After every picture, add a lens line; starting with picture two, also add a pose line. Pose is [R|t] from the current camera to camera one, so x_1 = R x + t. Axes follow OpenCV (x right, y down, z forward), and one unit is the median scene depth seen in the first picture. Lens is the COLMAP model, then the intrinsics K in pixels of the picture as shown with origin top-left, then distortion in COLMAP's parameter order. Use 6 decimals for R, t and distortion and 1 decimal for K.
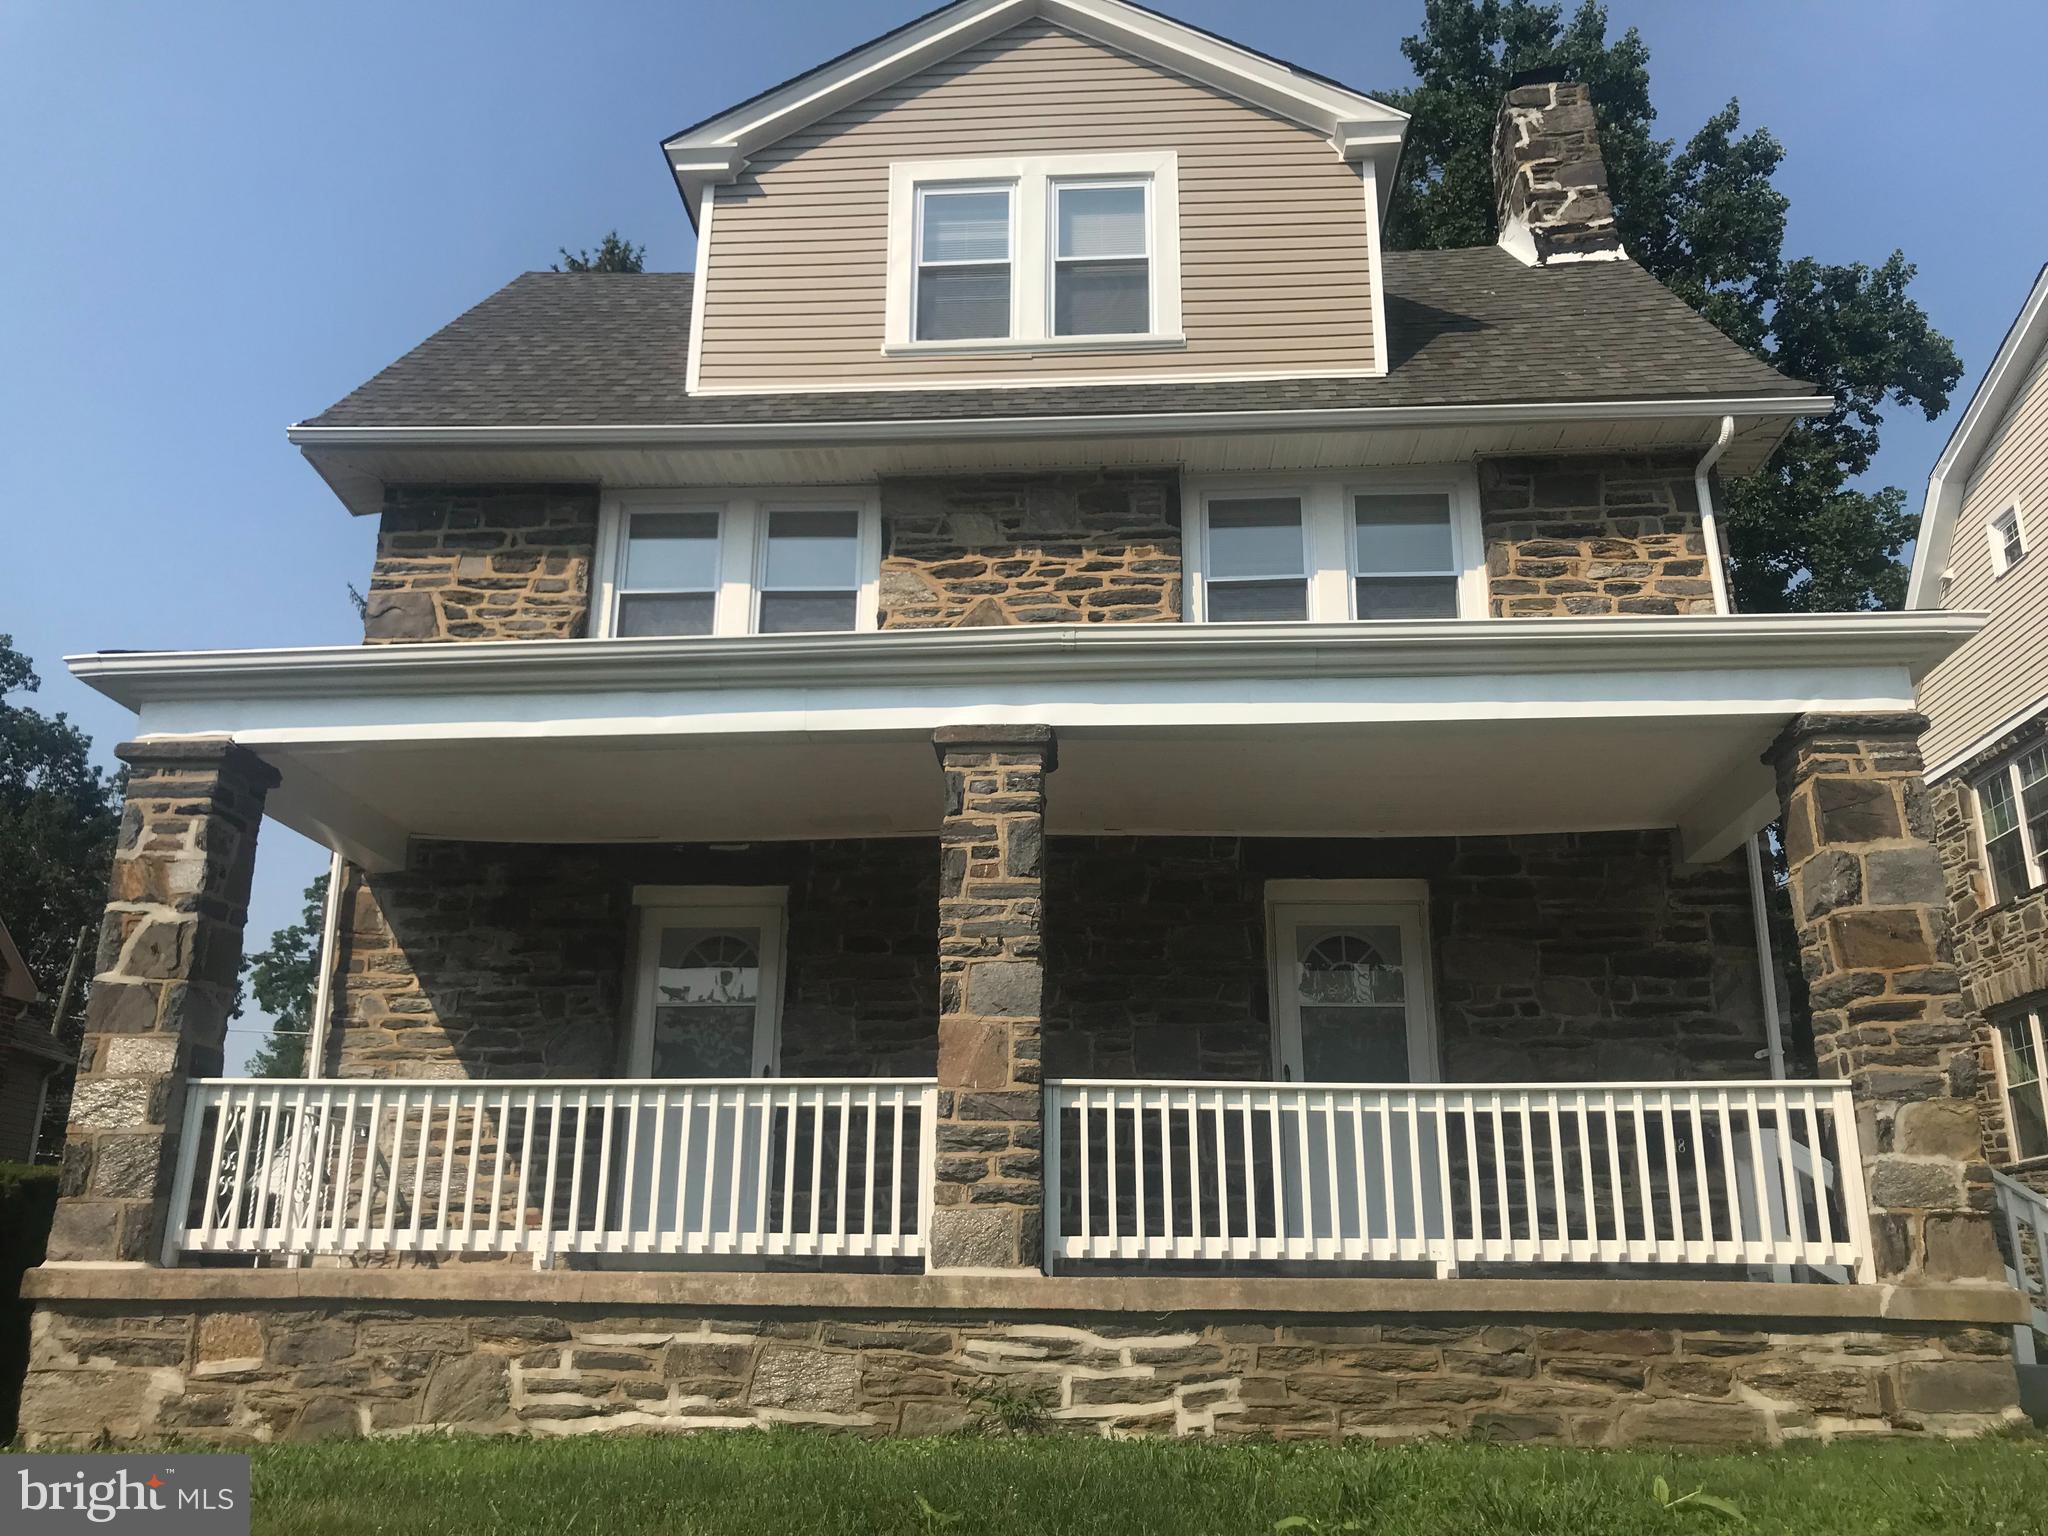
lens RADIAL K [[1673.2, 0, 1023.9], [0, 1673.2, 778.1], [0, 0, 1]] dist [0.048486, -0.068174]
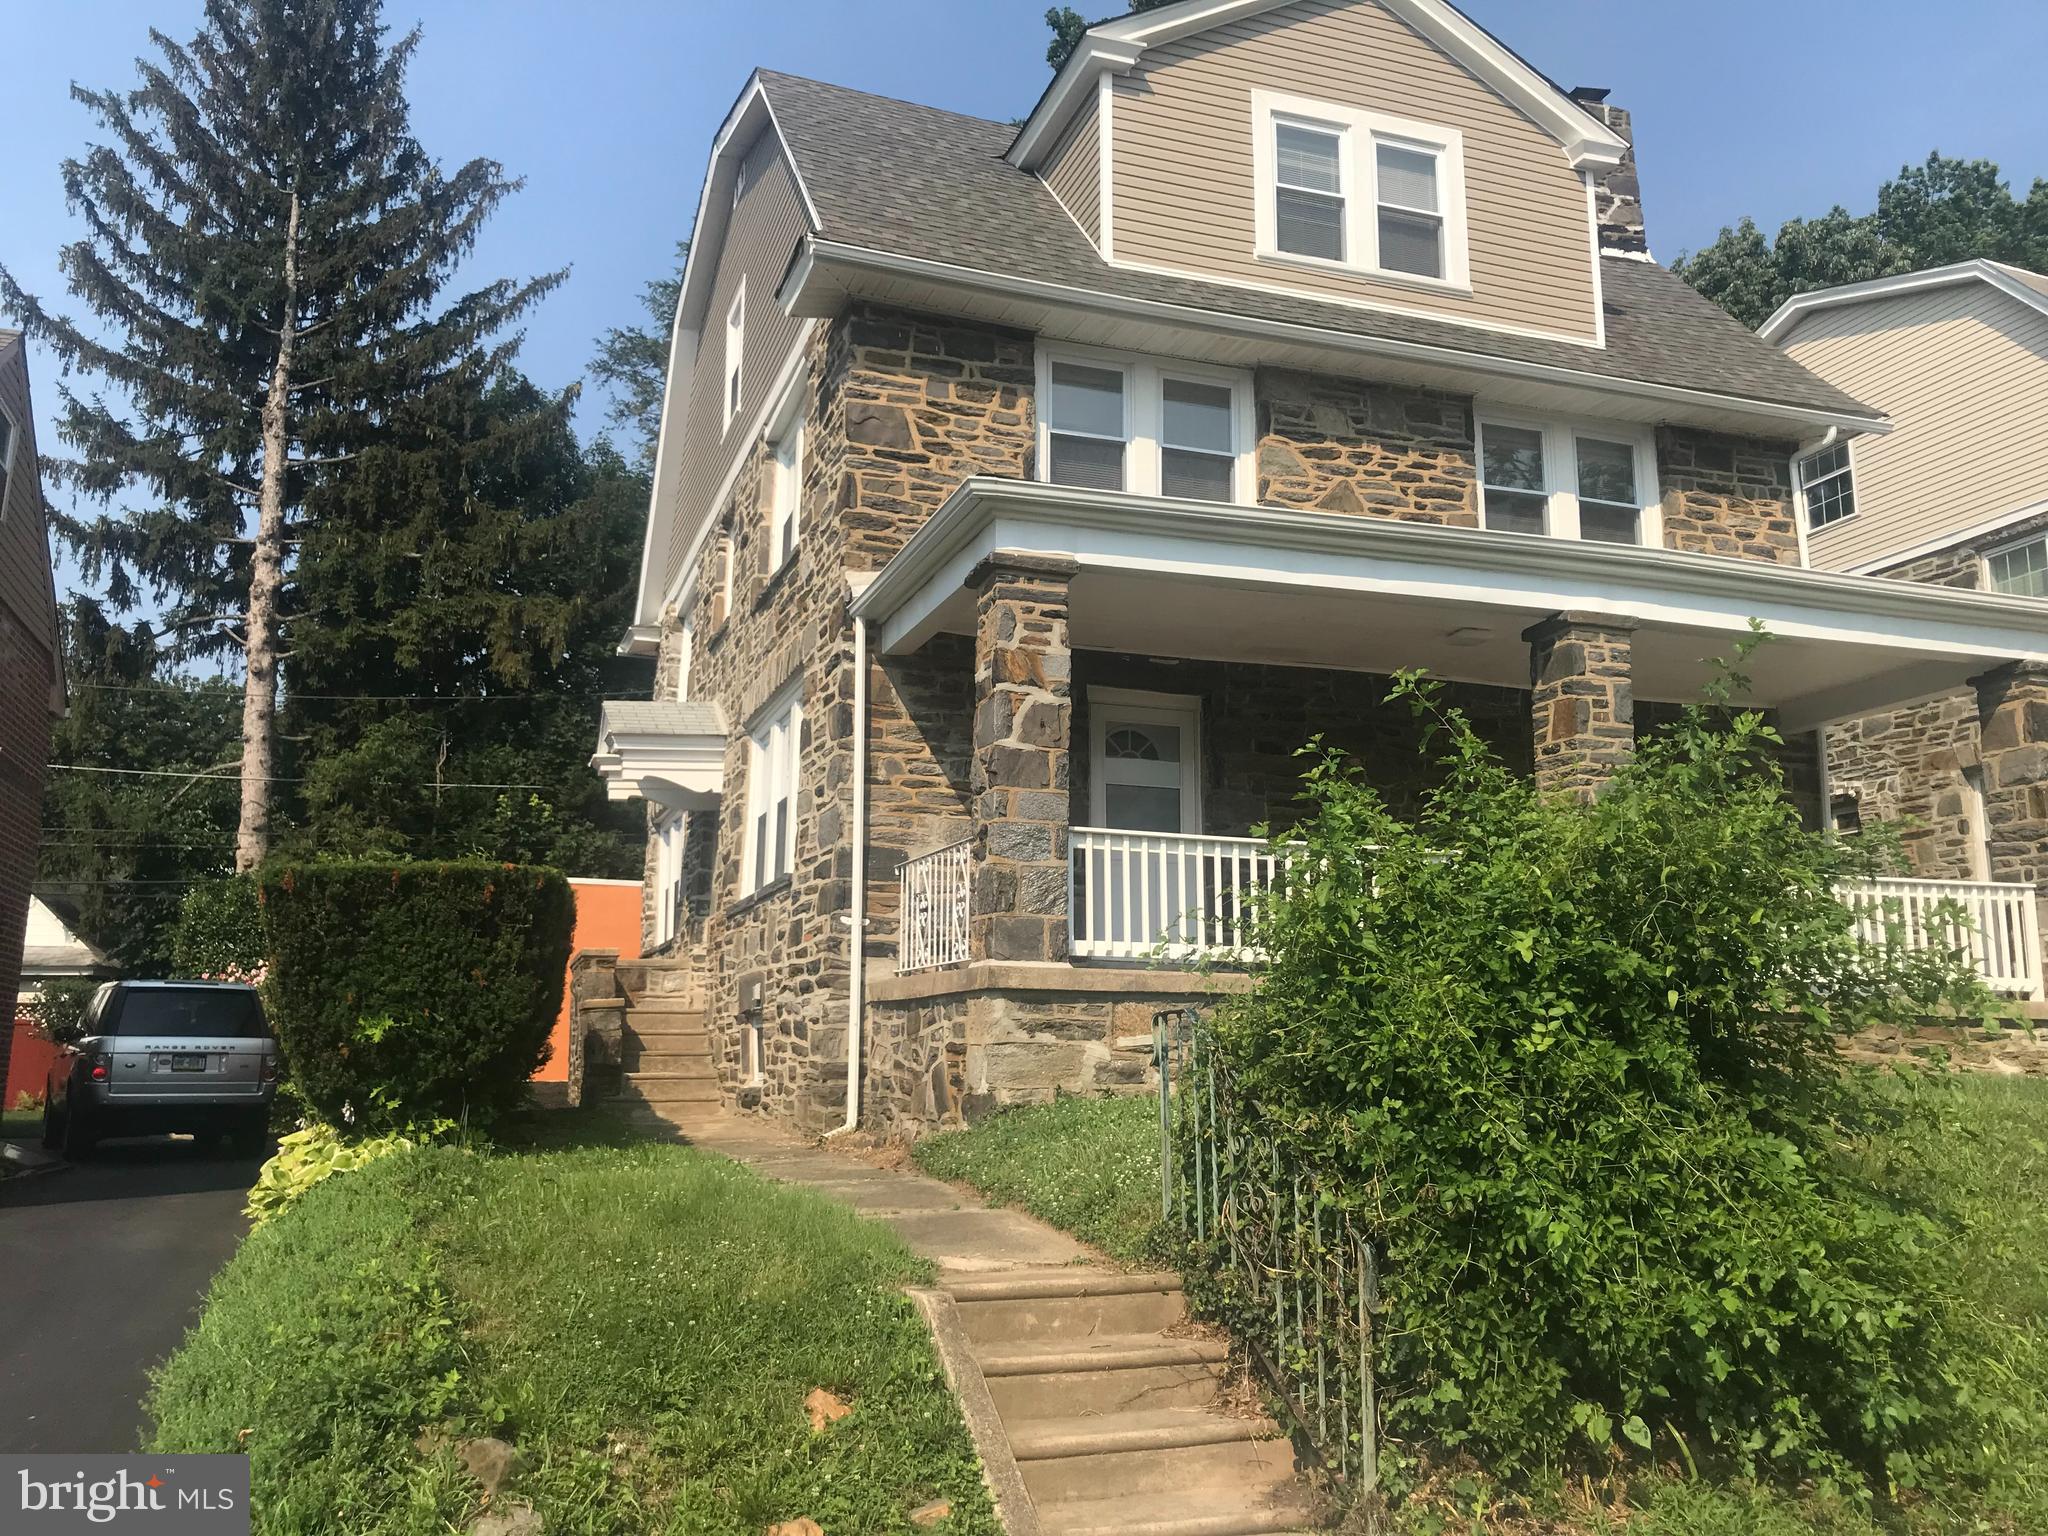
lens RADIAL K [[1666.9, 0, 979.5], [0, 1666.9, 771.9], [0, 0, 1]] dist [0.010686, -0.119163]
pose [[0.936962, 0.068635, 0.342623, -0.733022], [-0.111469, 0.988000, 0.106915, 0.006512], [-0.331174, -0.138367, 0.933369, -0.115187]]
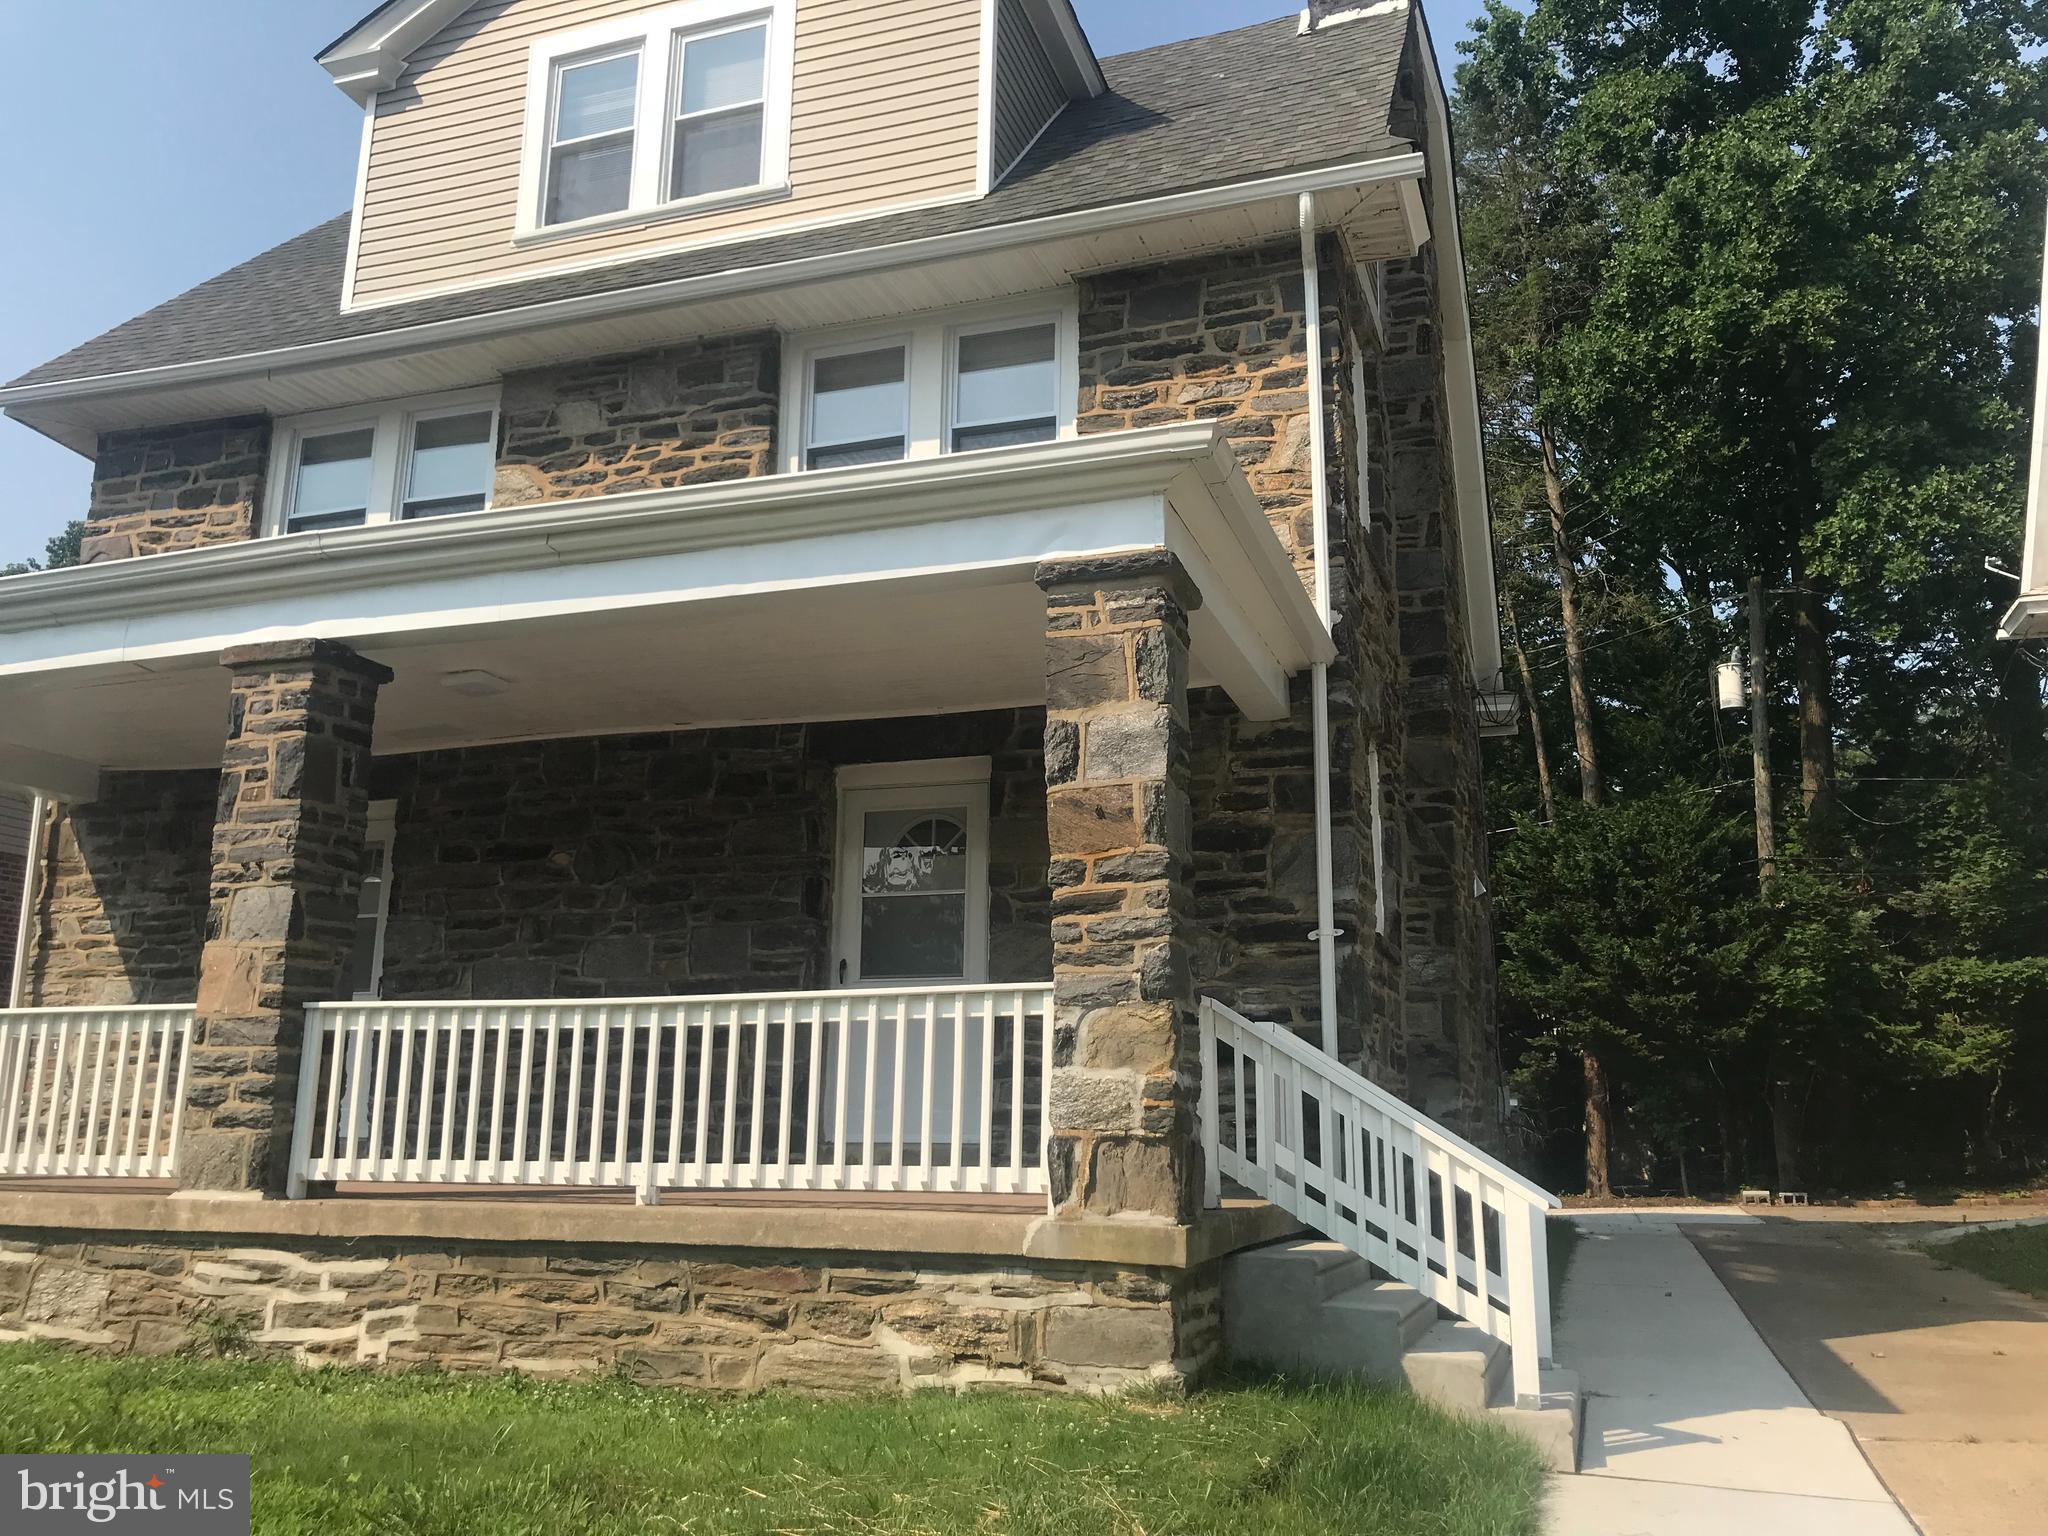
lens RADIAL K [[1690.4, 0, 1014.6], [0, 1690.4, 762.0], [0, 0, 1]] dist [0.003156, 0.009824]
pose [[0.964949, -0.057410, -0.256080, 0.484371], [0.076662, 0.994882, 0.065831, 0.004068], [0.250989, -0.083155, 0.964411, 0.113105]]
